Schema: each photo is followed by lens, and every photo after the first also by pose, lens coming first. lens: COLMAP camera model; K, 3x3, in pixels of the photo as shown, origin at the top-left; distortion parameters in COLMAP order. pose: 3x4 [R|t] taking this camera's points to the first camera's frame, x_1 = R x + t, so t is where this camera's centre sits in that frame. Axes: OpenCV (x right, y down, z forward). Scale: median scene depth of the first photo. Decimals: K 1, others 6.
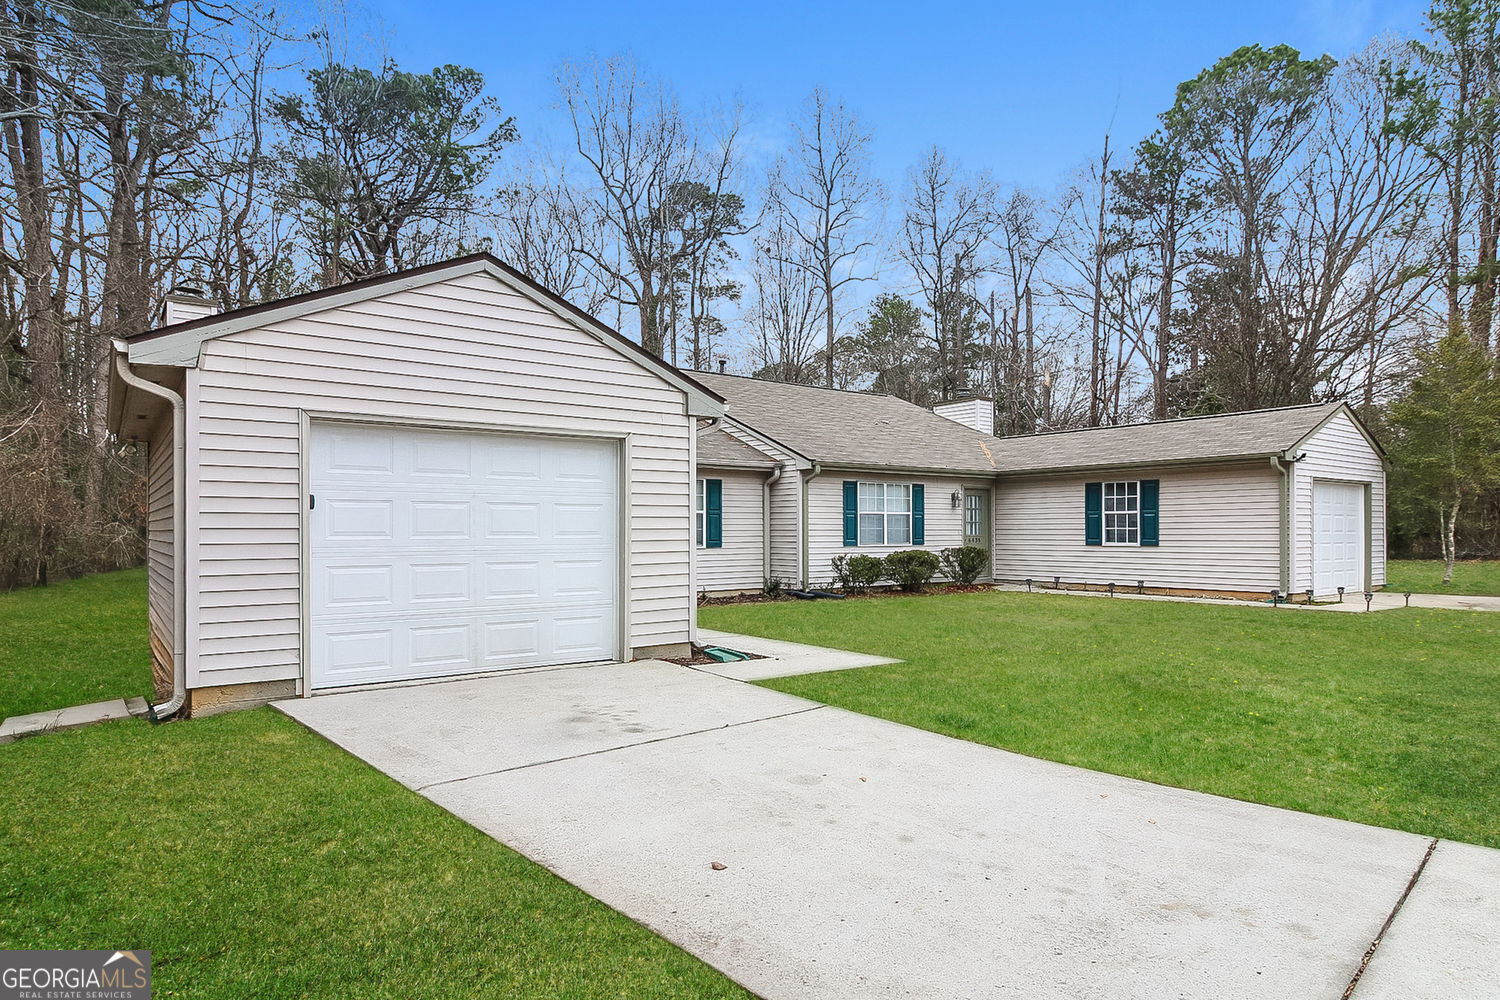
lens RADIAL K [[810.4, 0, 759.0], [0, 810.4, 505.8], [0, 0, 1]] dist [-0.005839, -0.001673]
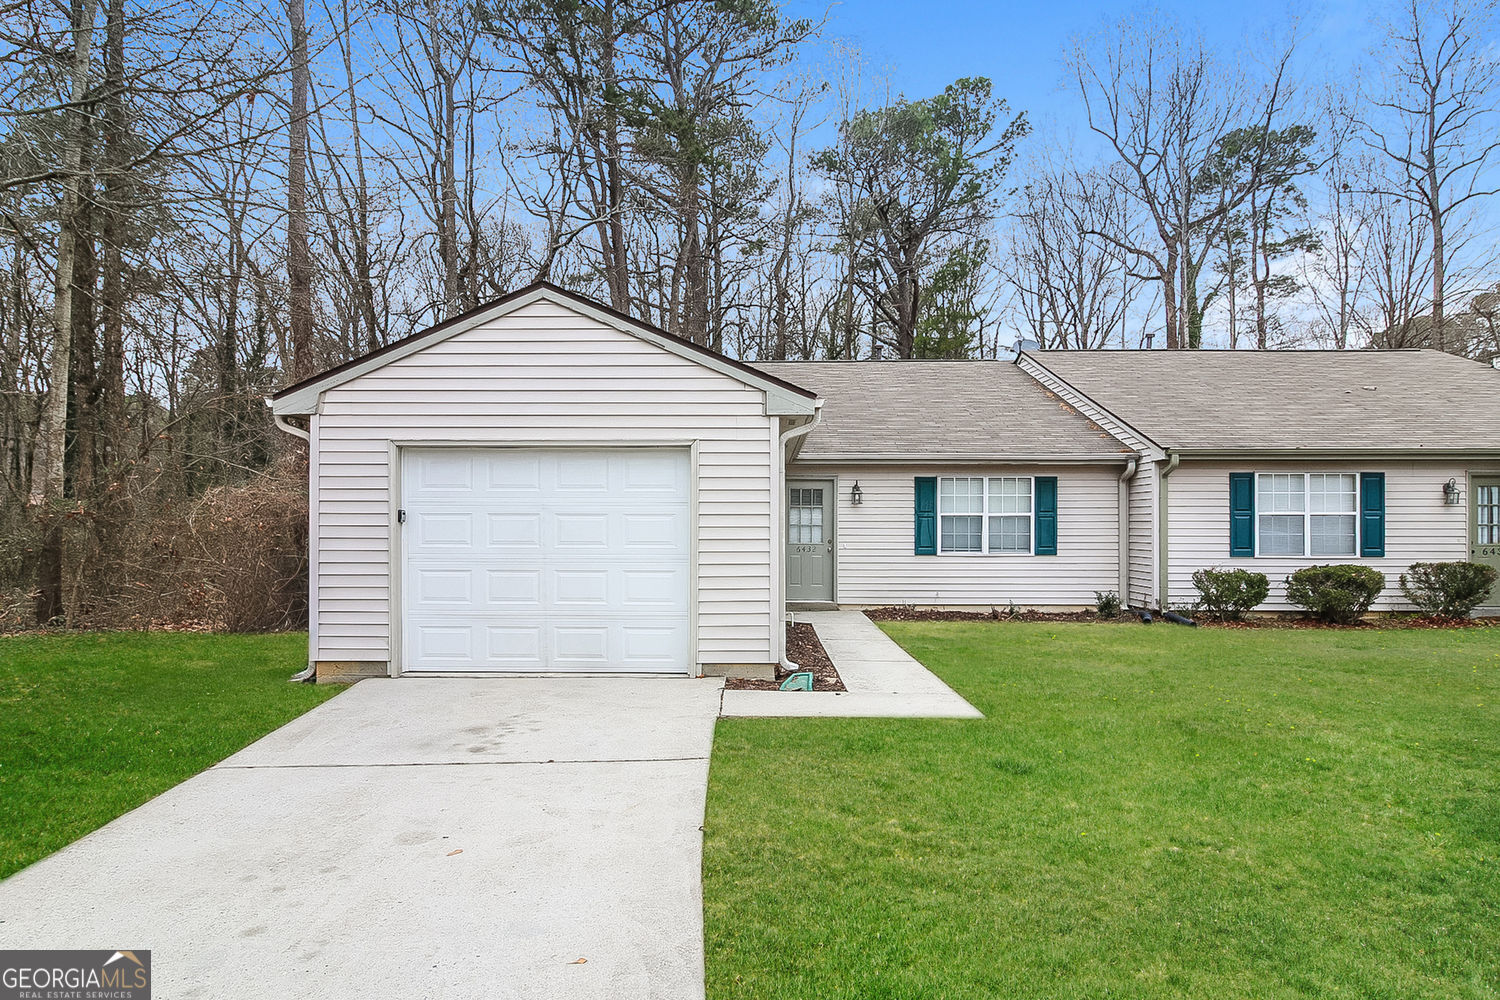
lens RADIAL K [[810.4, 0, 755.3], [0, 810.4, 504.9], [0, 0, 1]] dist [-0.005839, -0.001673]
pose [[0.810073, -0.012362, -0.586199, 0.206028], [0.013242, 0.999908, -0.002788, -0.003985], [0.586179, -0.005504, 0.810163, 0.118112]]
